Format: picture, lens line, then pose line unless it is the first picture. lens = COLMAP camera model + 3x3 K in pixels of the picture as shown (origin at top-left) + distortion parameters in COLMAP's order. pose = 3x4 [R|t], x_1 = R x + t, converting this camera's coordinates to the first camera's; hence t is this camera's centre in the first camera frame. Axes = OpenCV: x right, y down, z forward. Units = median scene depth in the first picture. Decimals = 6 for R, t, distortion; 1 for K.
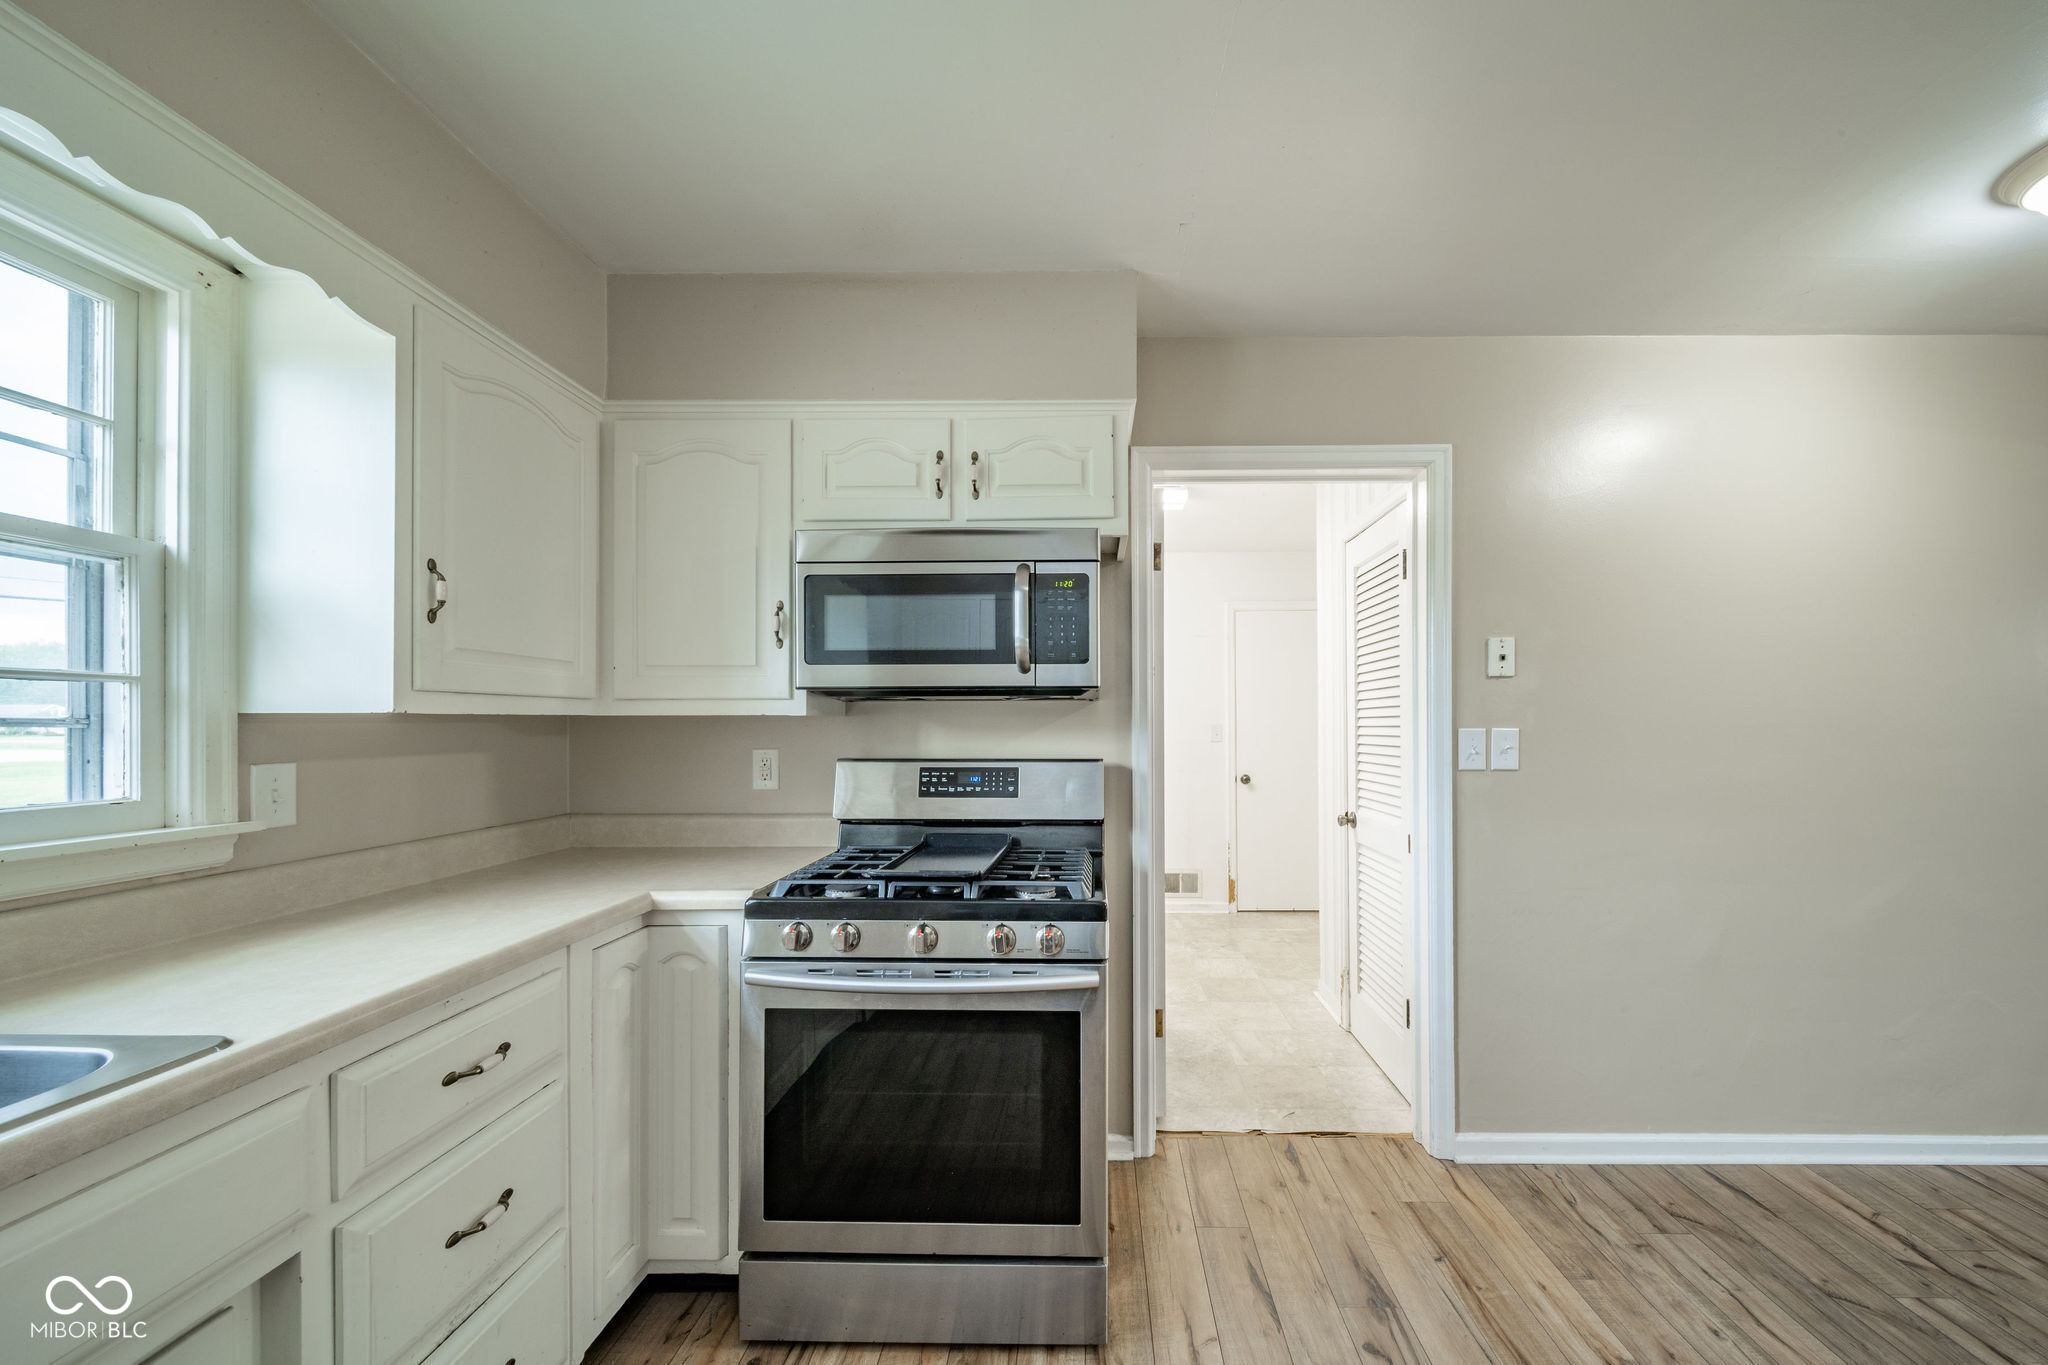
lens RADIAL K [[732.4, 0, 1072.7], [0, 732.4, 722.4], [0, 0, 1]] dist [0.000899, 0.000081]
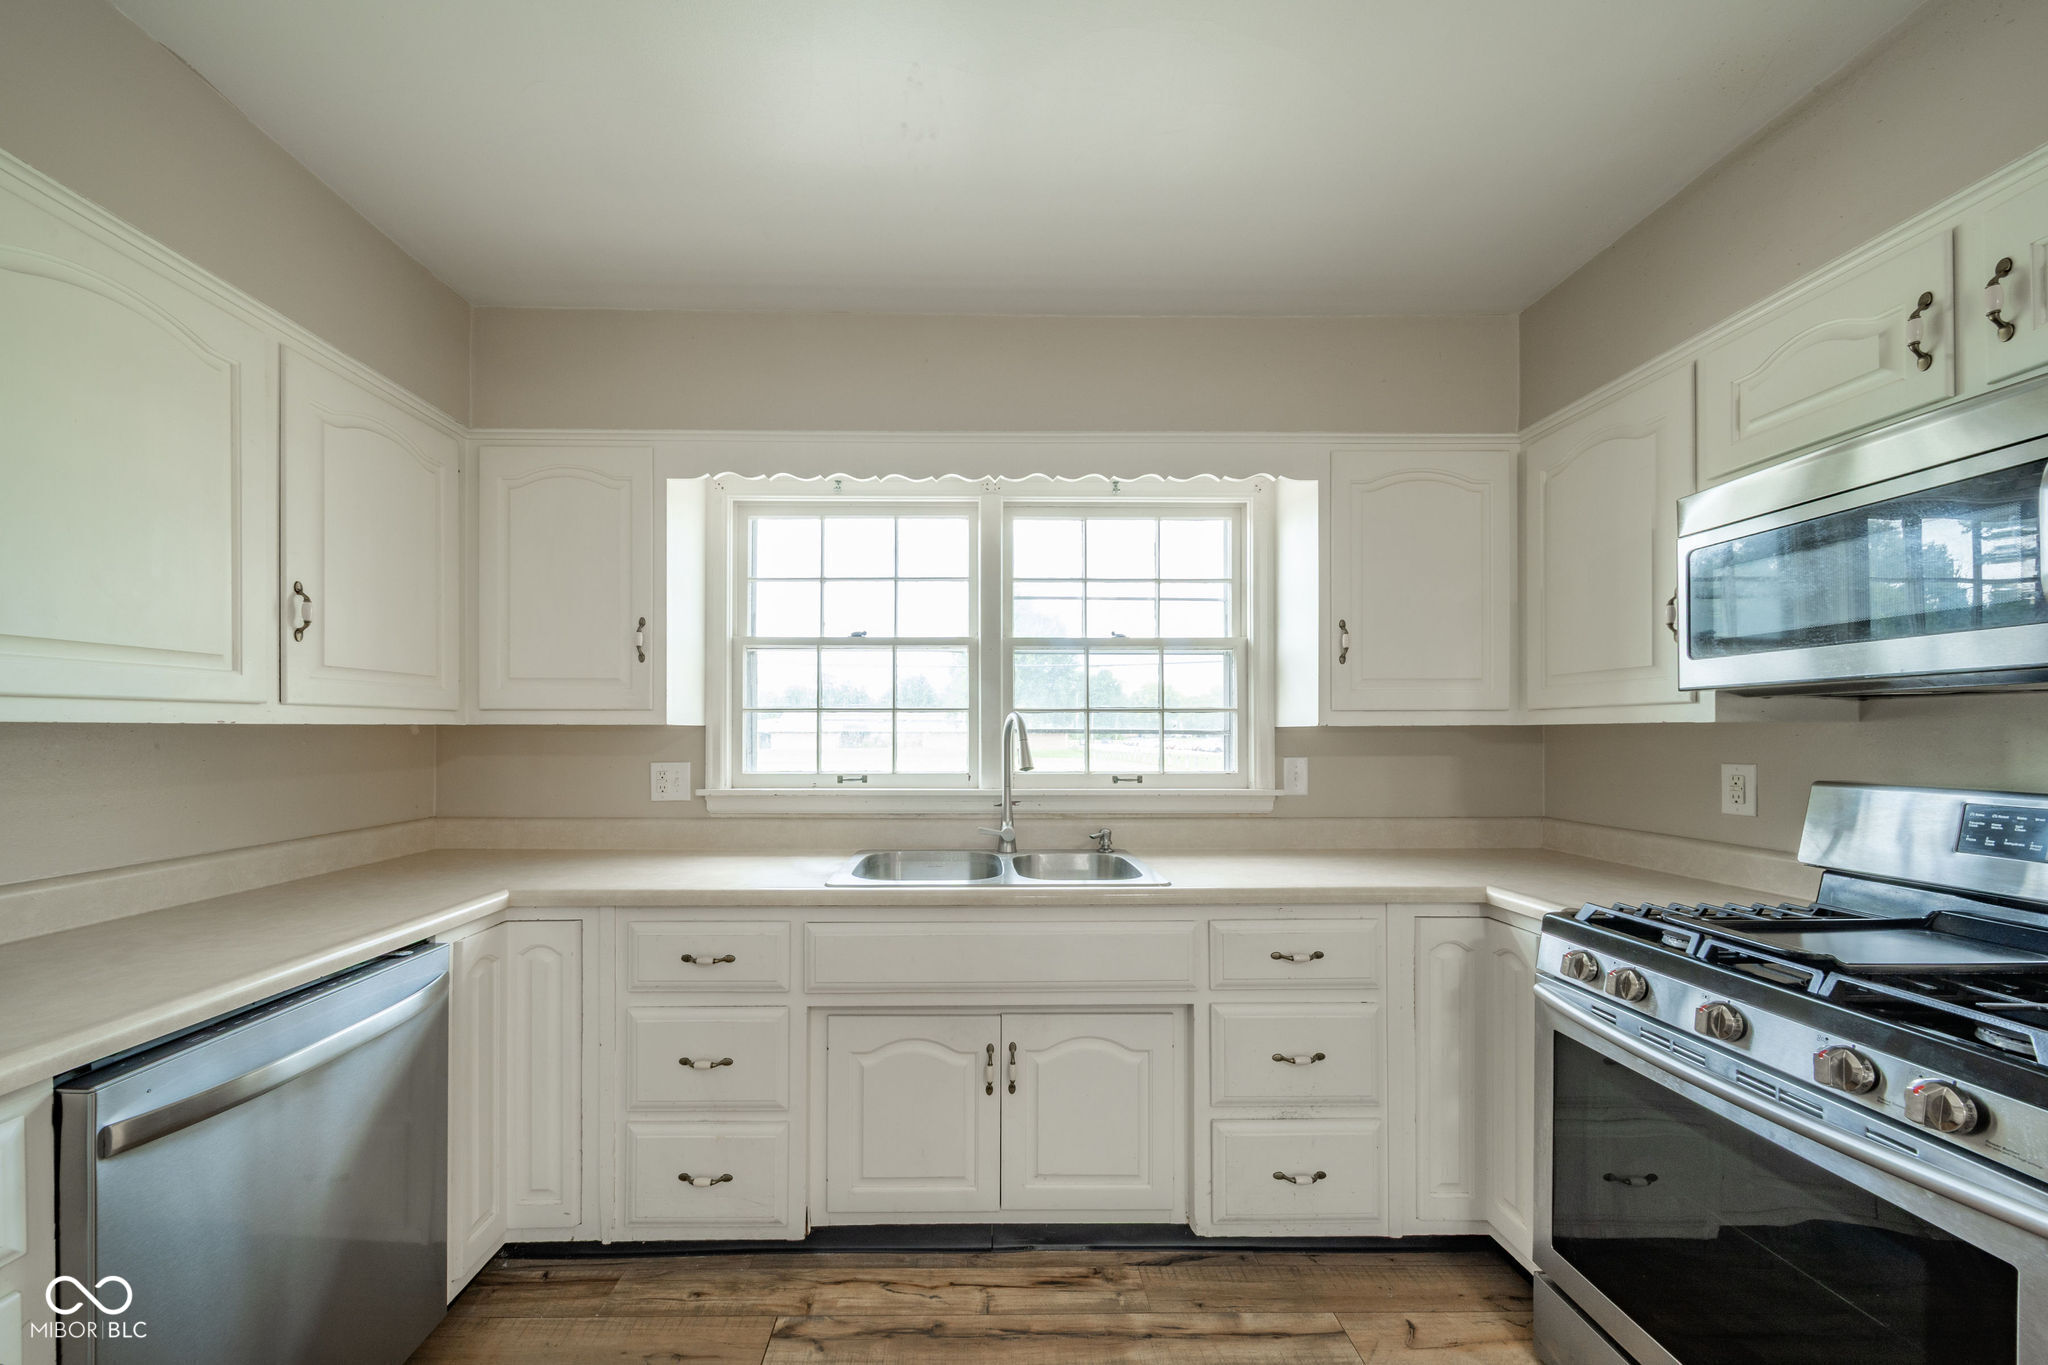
lens RADIAL K [[732.4, 0, 989.8], [0, 732.4, 735.8], [0, 0, 1]] dist [0.000899, 0.000081]
pose [[0.039112, 0.004056, -0.999227, 0.487637], [0.004072, 0.999983, 0.004218, -0.001542], [0.999227, -0.004234, 0.039095, 0.215498]]
